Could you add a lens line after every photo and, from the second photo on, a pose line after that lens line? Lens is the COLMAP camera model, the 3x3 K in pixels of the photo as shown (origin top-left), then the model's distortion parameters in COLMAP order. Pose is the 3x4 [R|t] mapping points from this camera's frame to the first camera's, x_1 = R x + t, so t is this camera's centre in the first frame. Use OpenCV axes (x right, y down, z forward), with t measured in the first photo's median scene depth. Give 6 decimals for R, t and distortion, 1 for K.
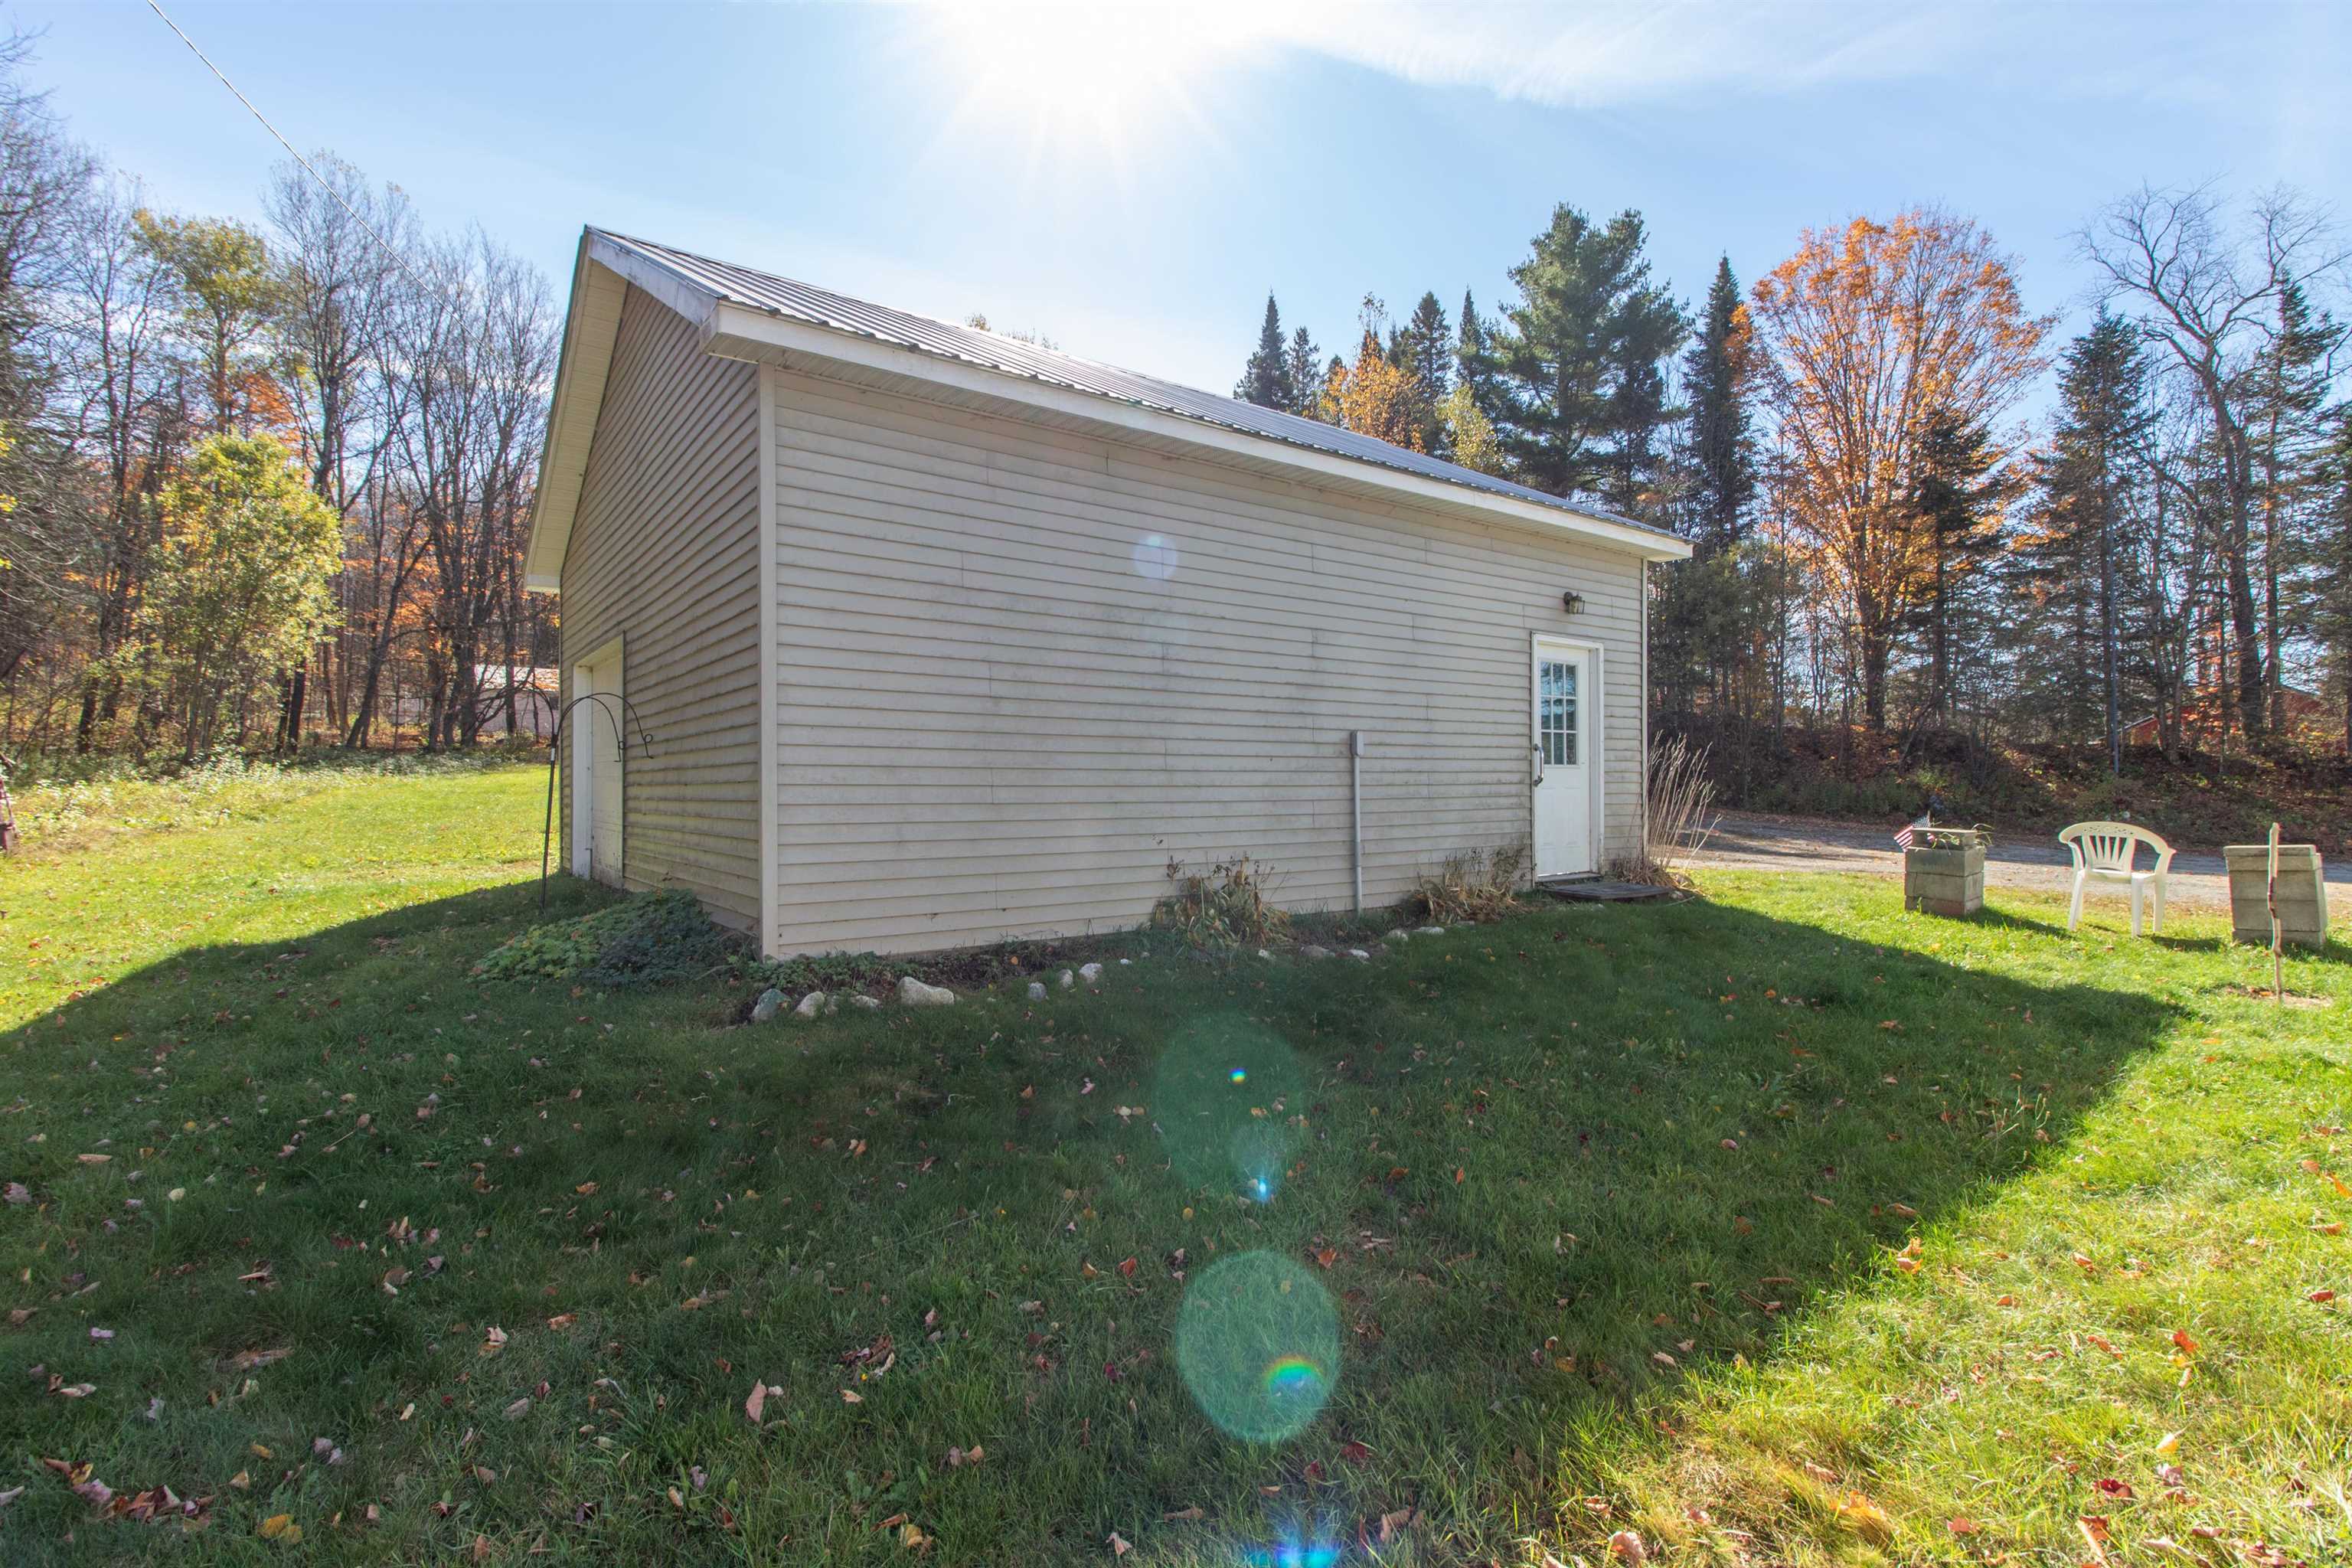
lens RADIAL K [[1077.3, 0, 1175.8], [0, 1077.3, 785.5], [0, 0, 1]] dist [0.001805, 0.001514]
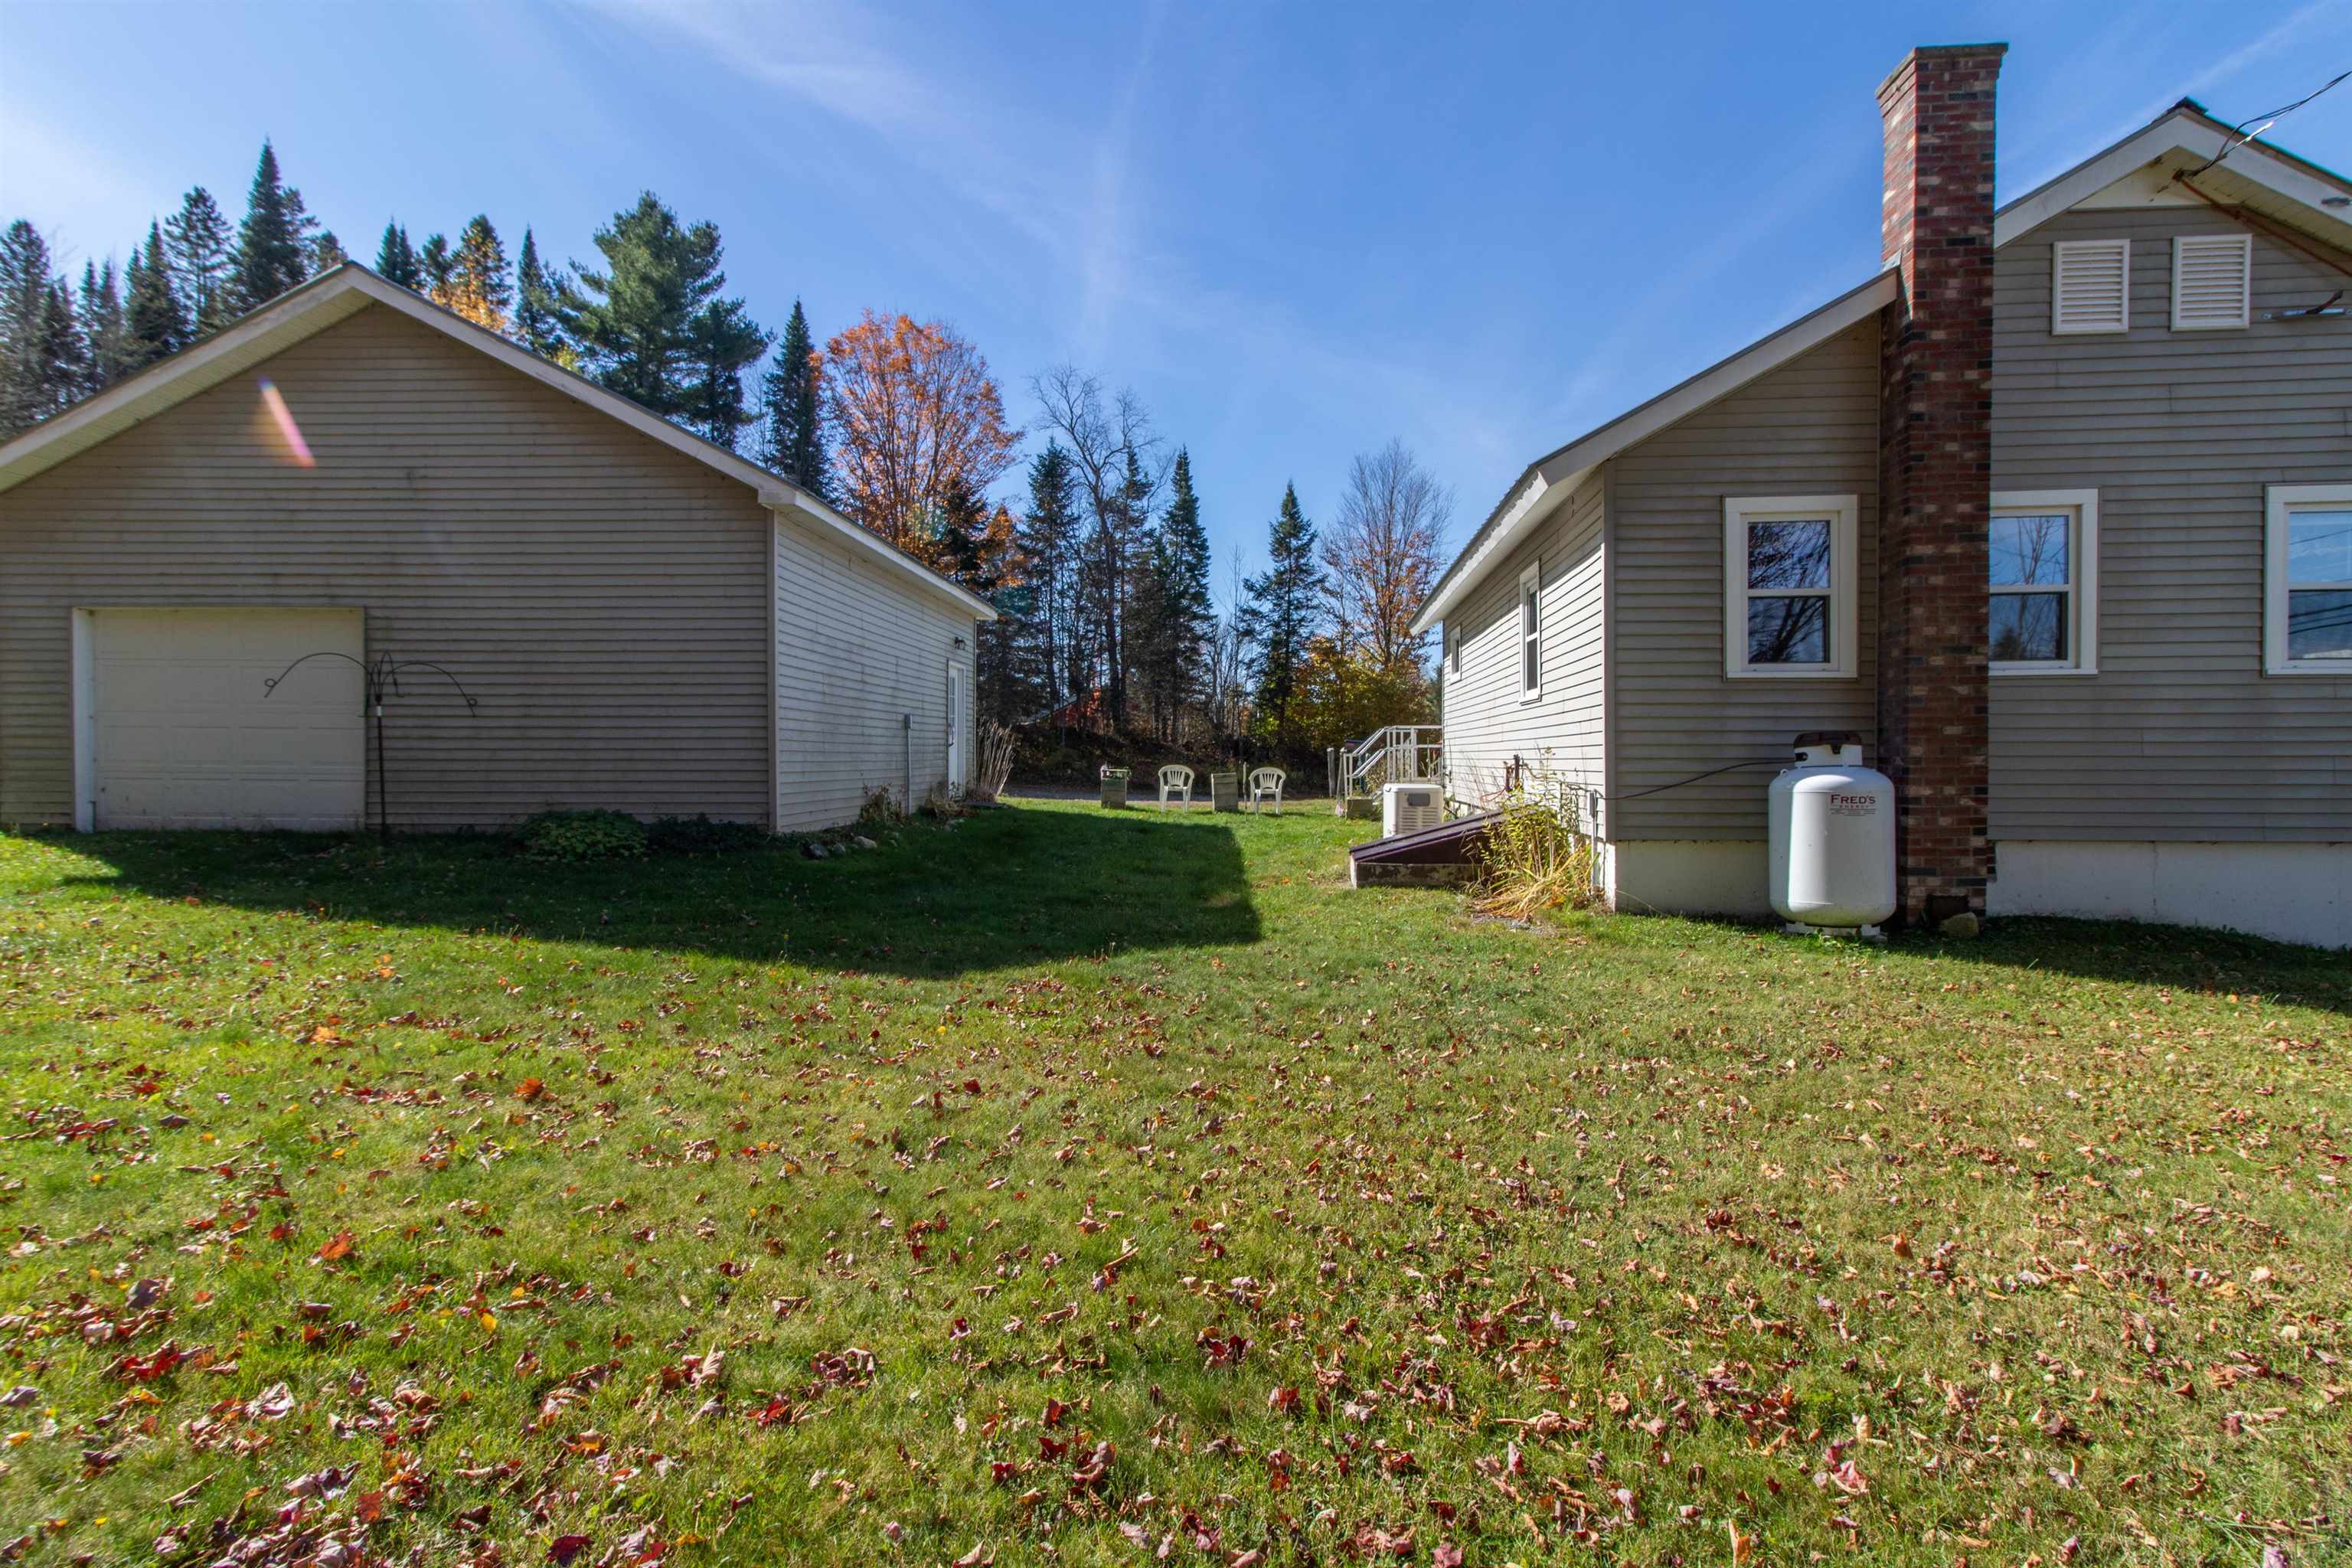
lens RADIAL K [[1077.3, 0, 1177.4], [0, 1077.3, 776.1], [0, 0, 1]] dist [0.001805, 0.001514]
pose [[0.634458, -0.008882, 0.772906, -0.161874], [-0.007783, 0.999810, 0.017878, 0.002769], [-0.772918, -0.017359, 0.634268, -0.083246]]
